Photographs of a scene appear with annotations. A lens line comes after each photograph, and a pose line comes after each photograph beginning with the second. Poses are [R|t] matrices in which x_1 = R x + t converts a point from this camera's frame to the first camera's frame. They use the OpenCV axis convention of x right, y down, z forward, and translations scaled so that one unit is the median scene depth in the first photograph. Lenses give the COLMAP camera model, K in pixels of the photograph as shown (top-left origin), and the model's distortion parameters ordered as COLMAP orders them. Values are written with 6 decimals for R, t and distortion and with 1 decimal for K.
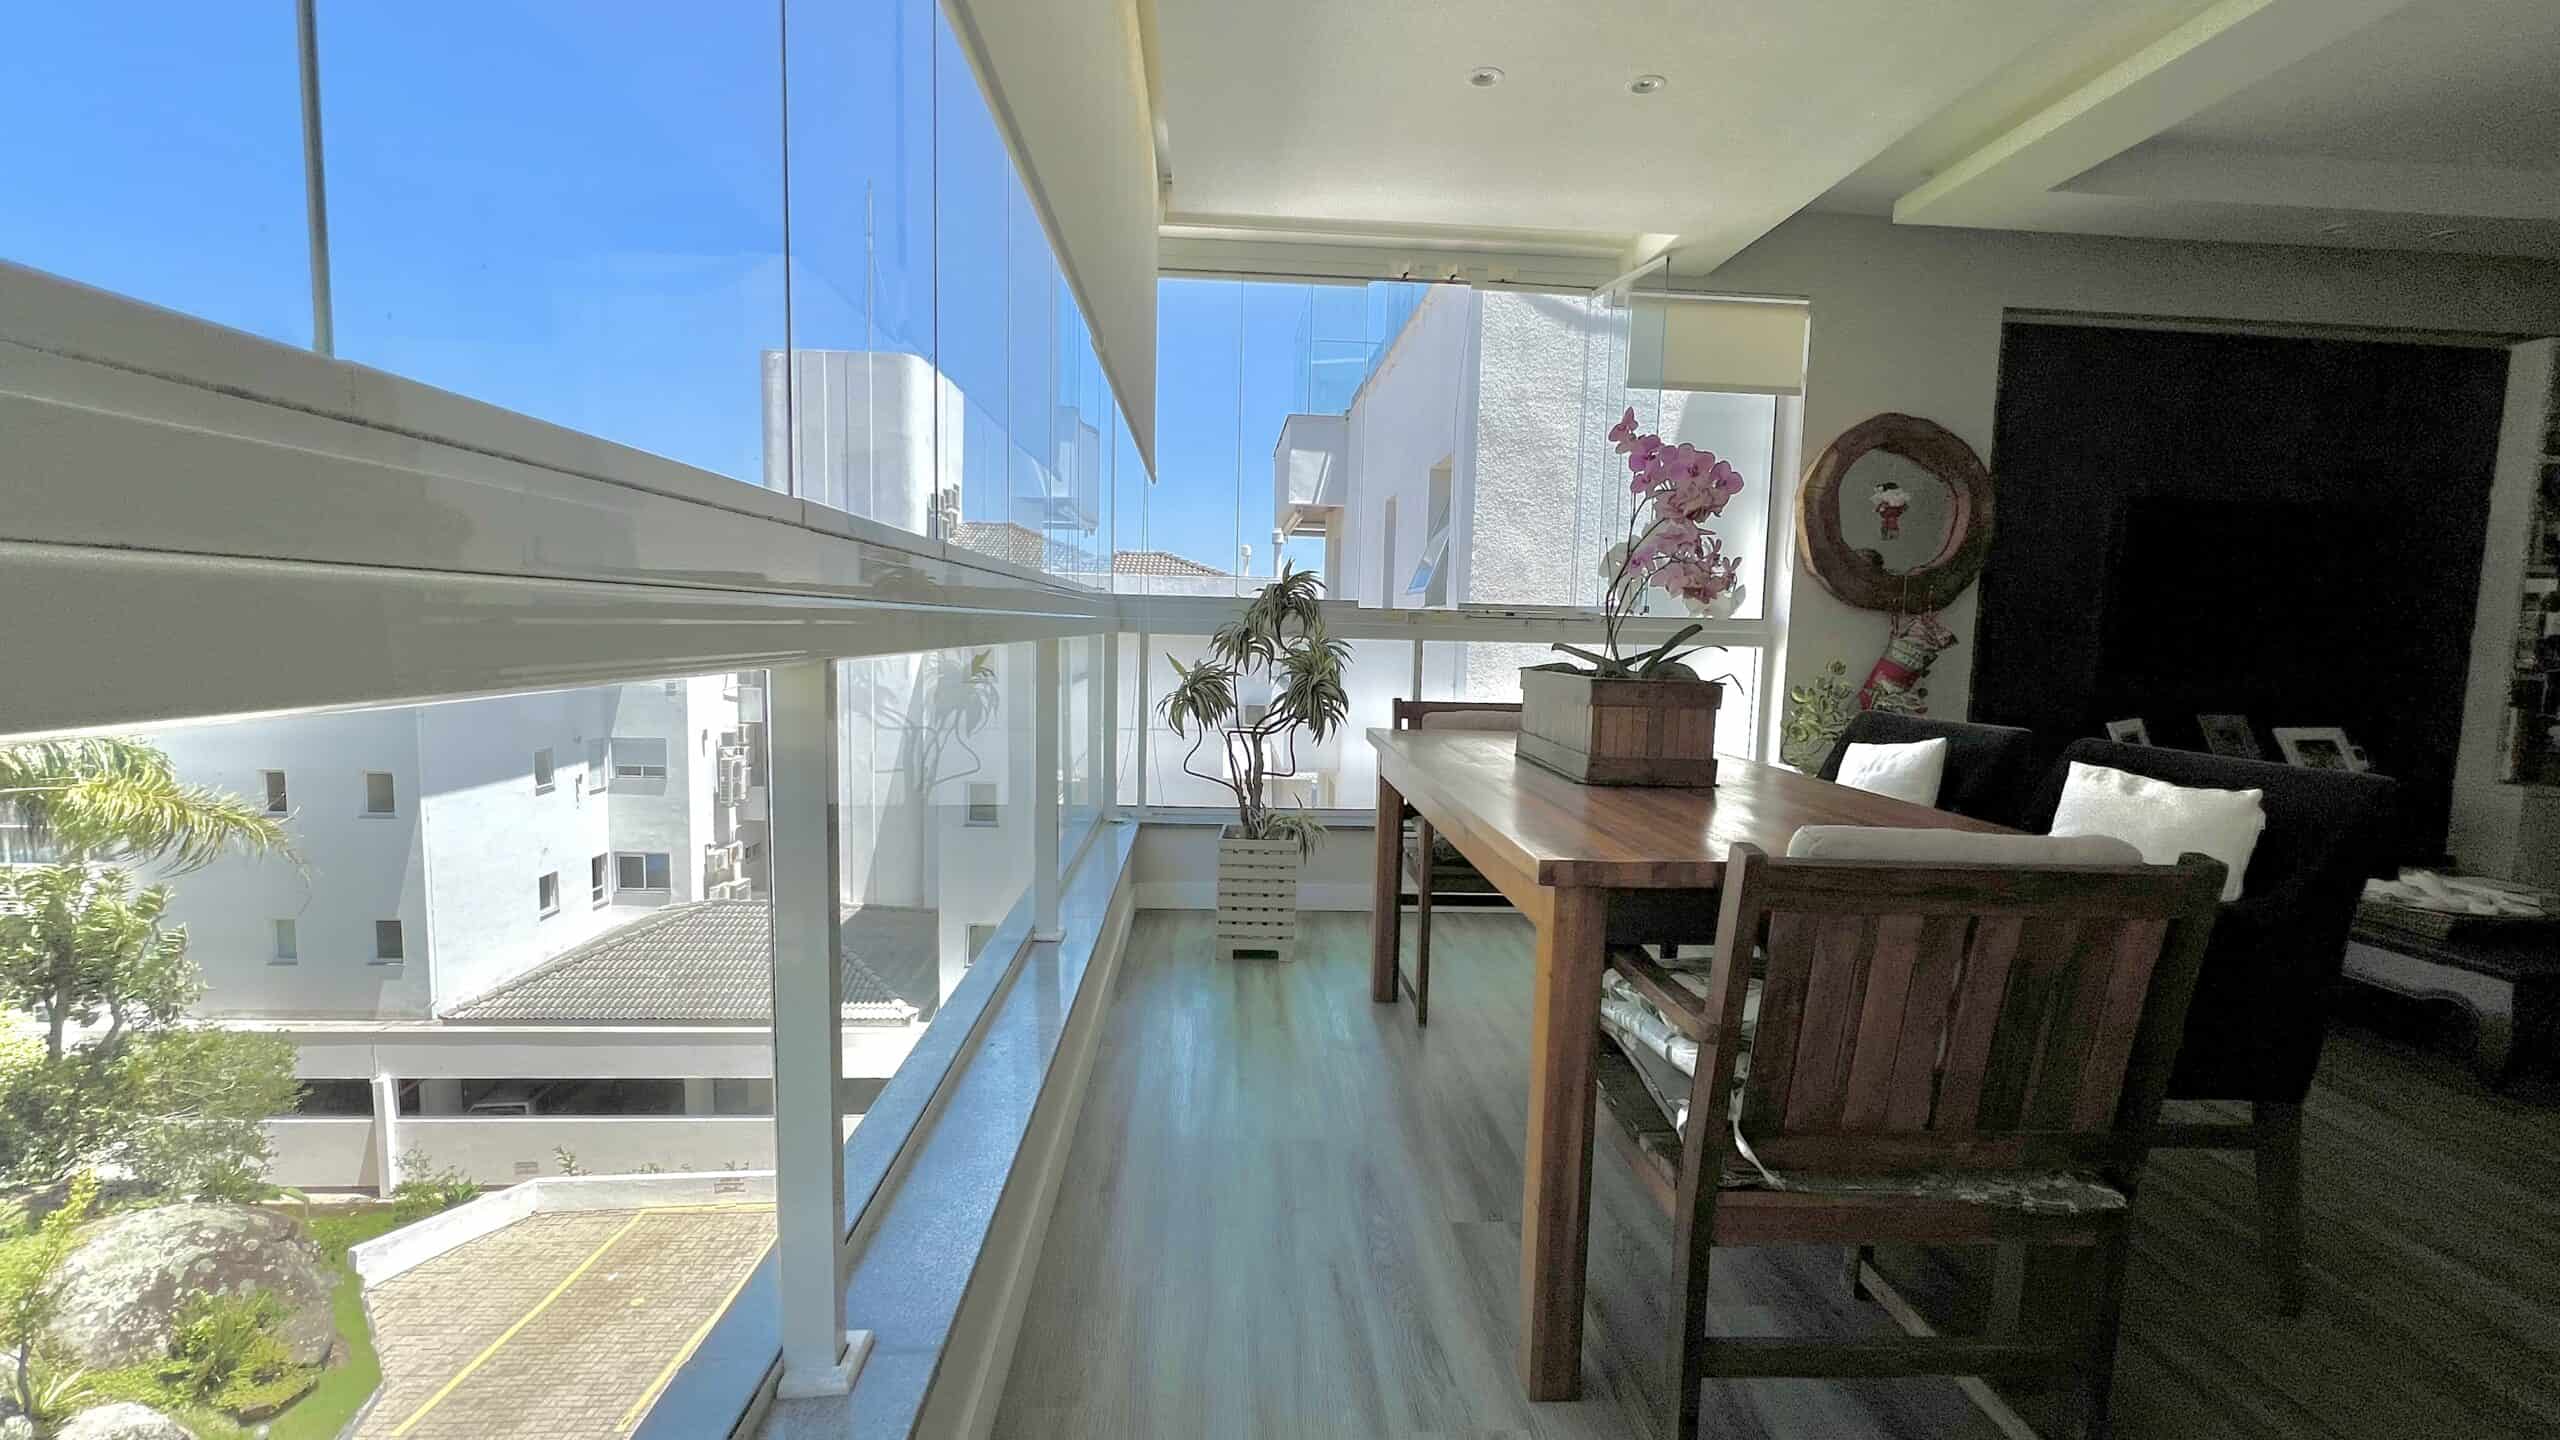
lens RADIAL K [[1023.5, 0, 1275.0], [0, 1023.5, 719.9], [0, 0, 1]] dist [-0.001510, -0.000289]
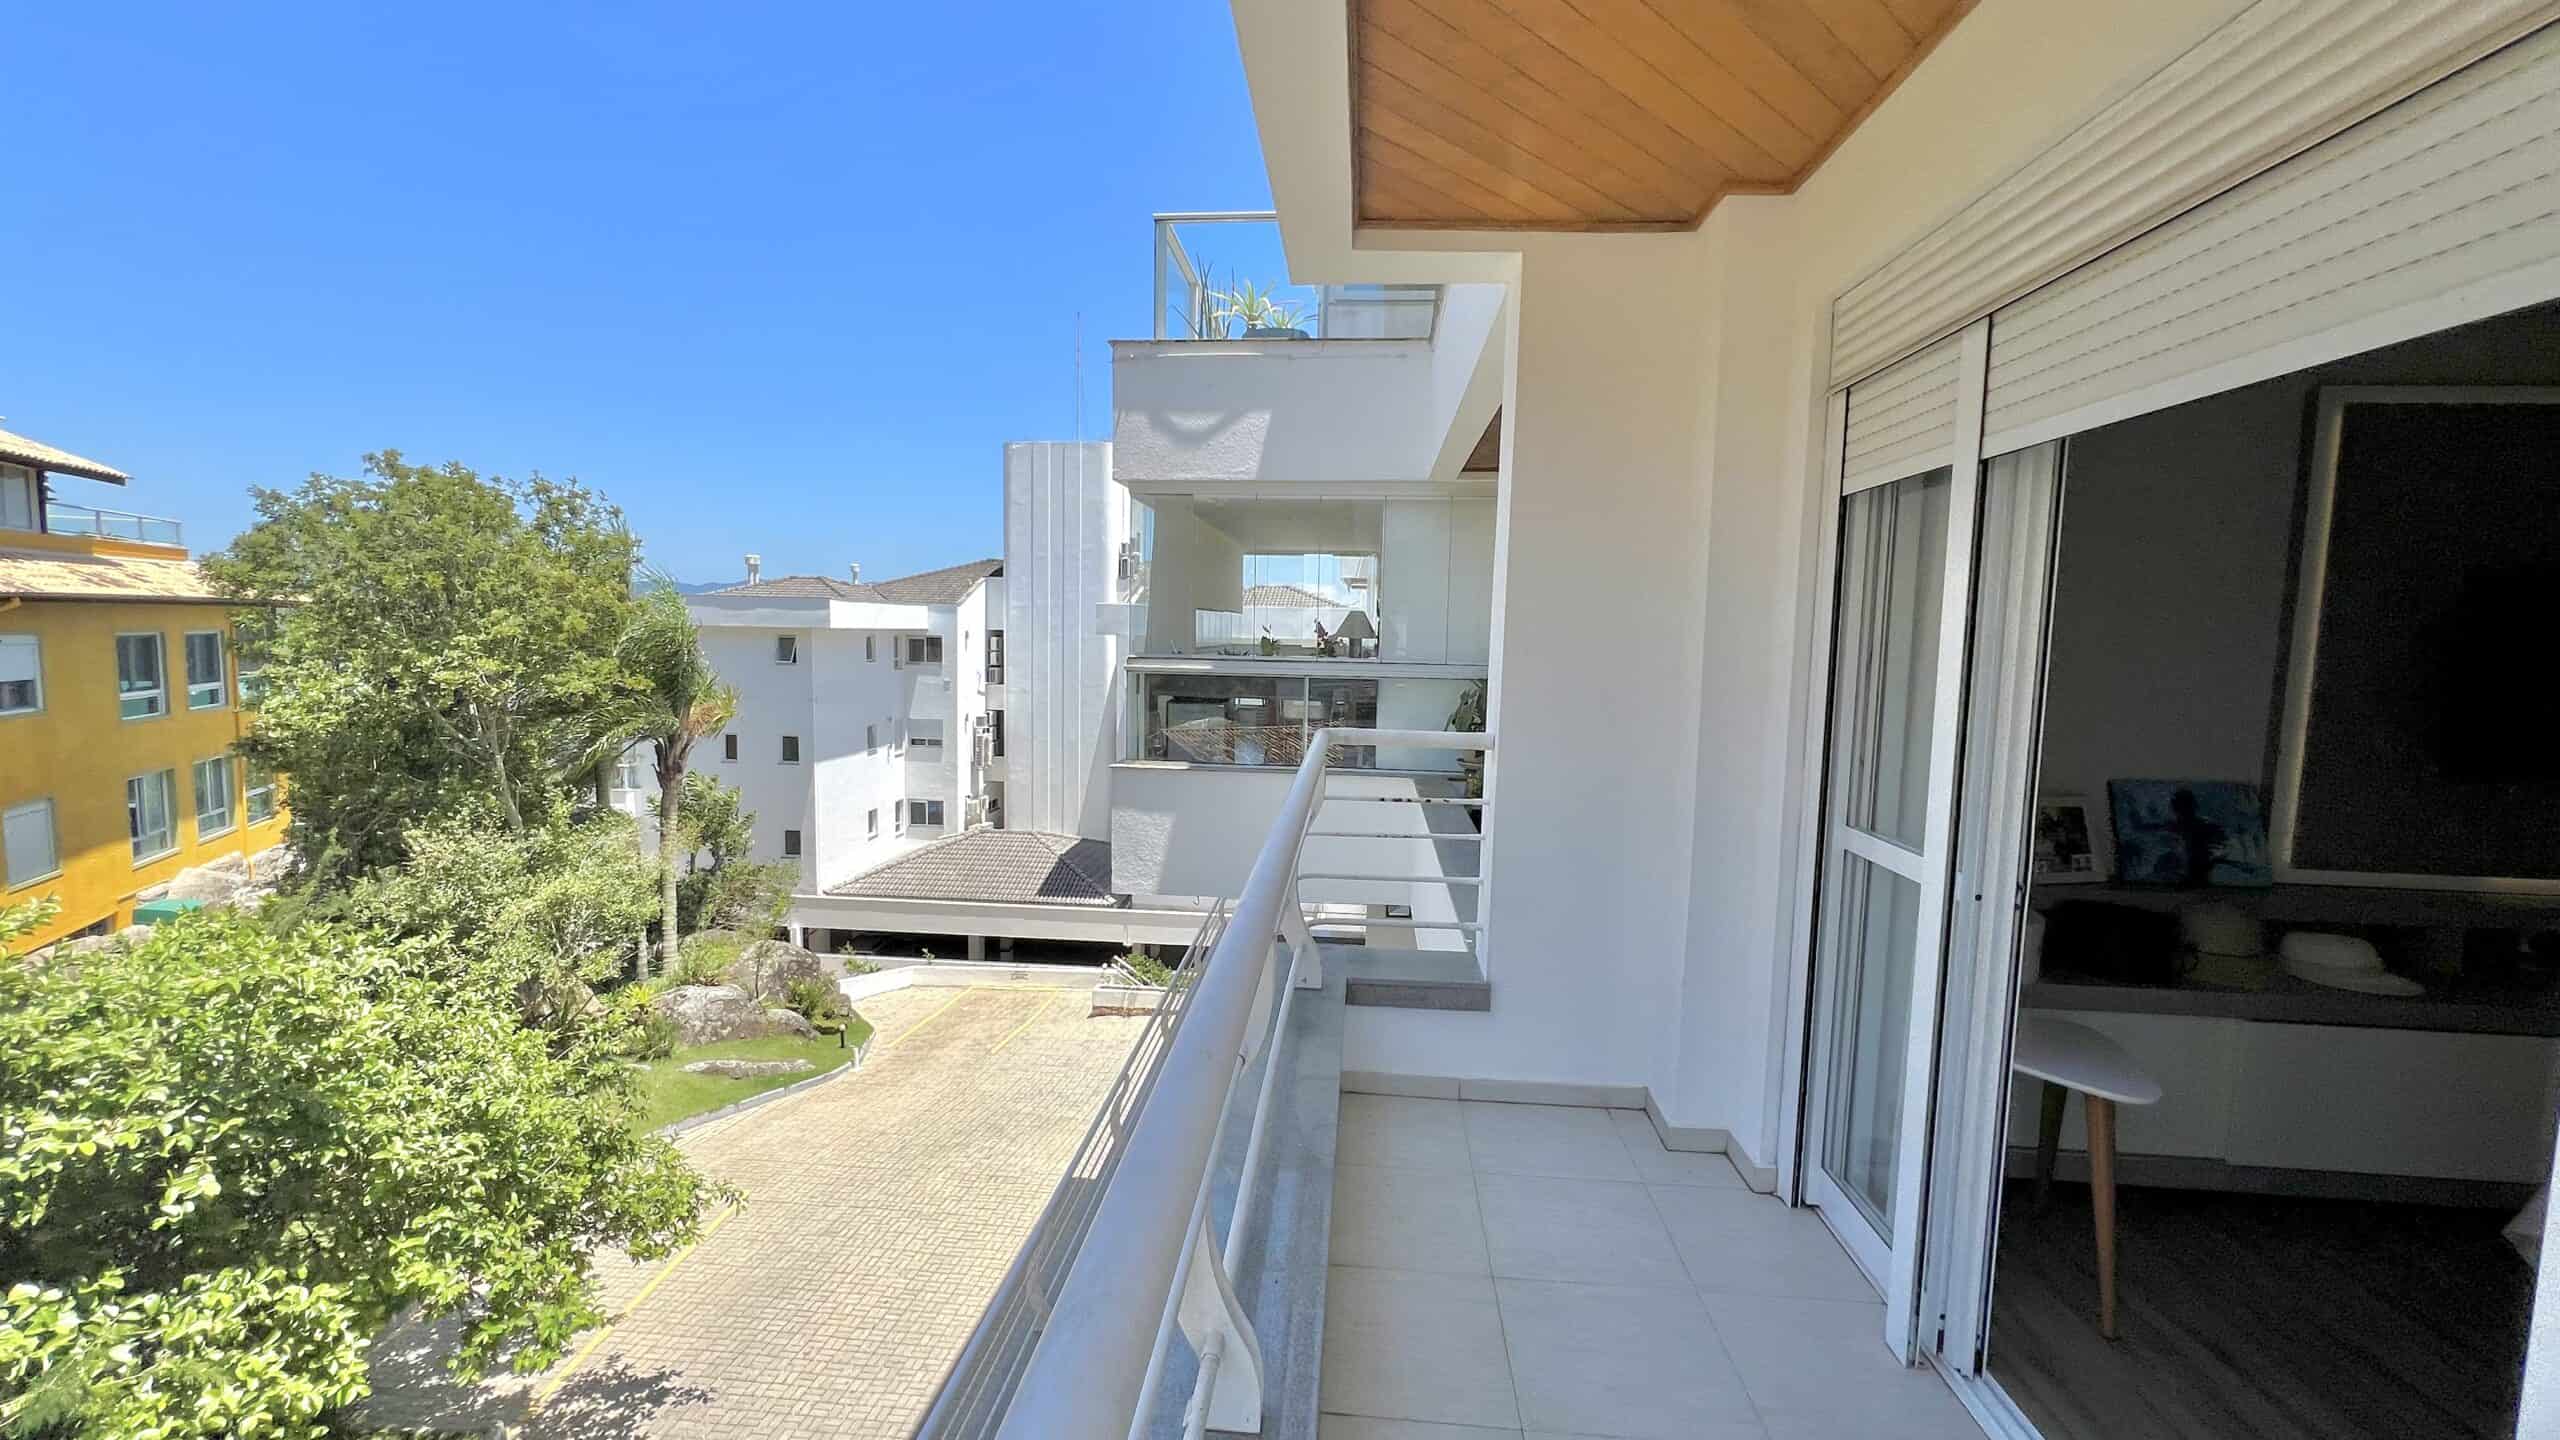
lens RADIAL K [[1023.5, 0, 1275.0], [0, 1023.5, 719.9], [0, 0, 1]] dist [-0.001510, -0.000289]
pose [[0.989332, 0.005811, -0.145562, 0.073788], [-0.006685, 0.999962, -0.005512, 0.023817], [0.145525, 0.006427, 0.989334, -0.353307]]
